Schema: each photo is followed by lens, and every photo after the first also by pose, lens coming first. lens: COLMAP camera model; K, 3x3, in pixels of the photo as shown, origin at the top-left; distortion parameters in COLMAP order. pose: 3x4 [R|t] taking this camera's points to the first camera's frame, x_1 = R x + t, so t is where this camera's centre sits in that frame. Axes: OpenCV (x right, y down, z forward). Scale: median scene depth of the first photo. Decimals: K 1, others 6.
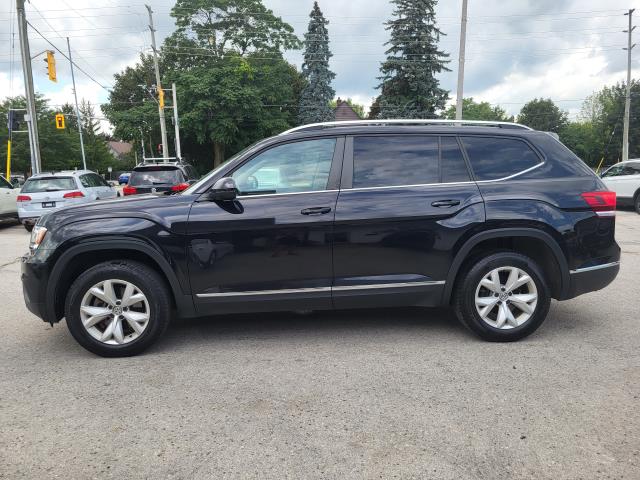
lens RADIAL K [[485.6, 0, 310.6], [0, 485.6, 235.9], [0, 0, 1]] dist [0.028580, -0.026044]
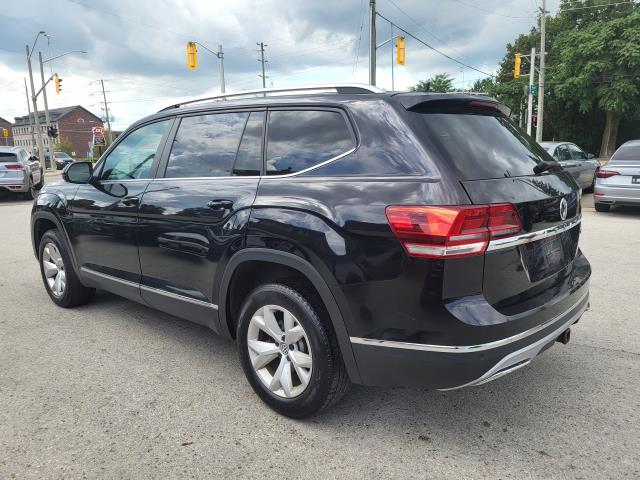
lens RADIAL K [[485.6, 0, 320.9], [0, 485.6, 239.7], [0, 0, 1]] dist [0.028580, -0.026044]
pose [[0.688224, 0.128137, -0.714093, 0.884216], [-0.084056, 0.991734, 0.096946, -0.095299], [0.720612, -0.006696, 0.693306, 0.557066]]
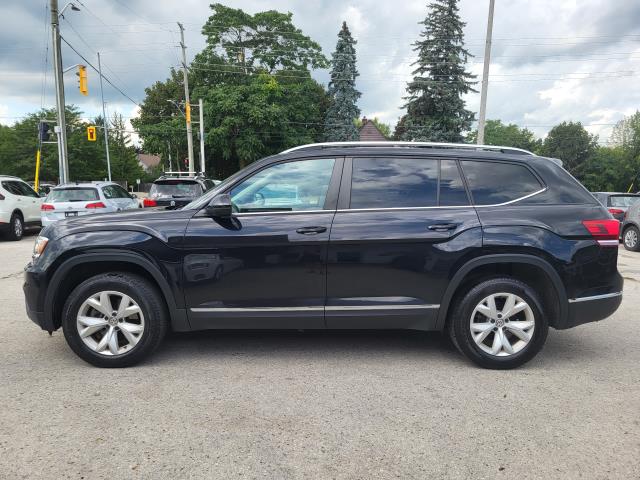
lens RADIAL K [[485.6, 0, 316.3], [0, 485.6, 242.2], [0, 0, 1]] dist [0.028580, -0.026044]
pose [[0.998644, 0.033292, -0.040023, 0.058906], [-0.034162, 0.999190, -0.021263, -0.004867], [0.039282, 0.022601, 0.998973, -0.001191]]
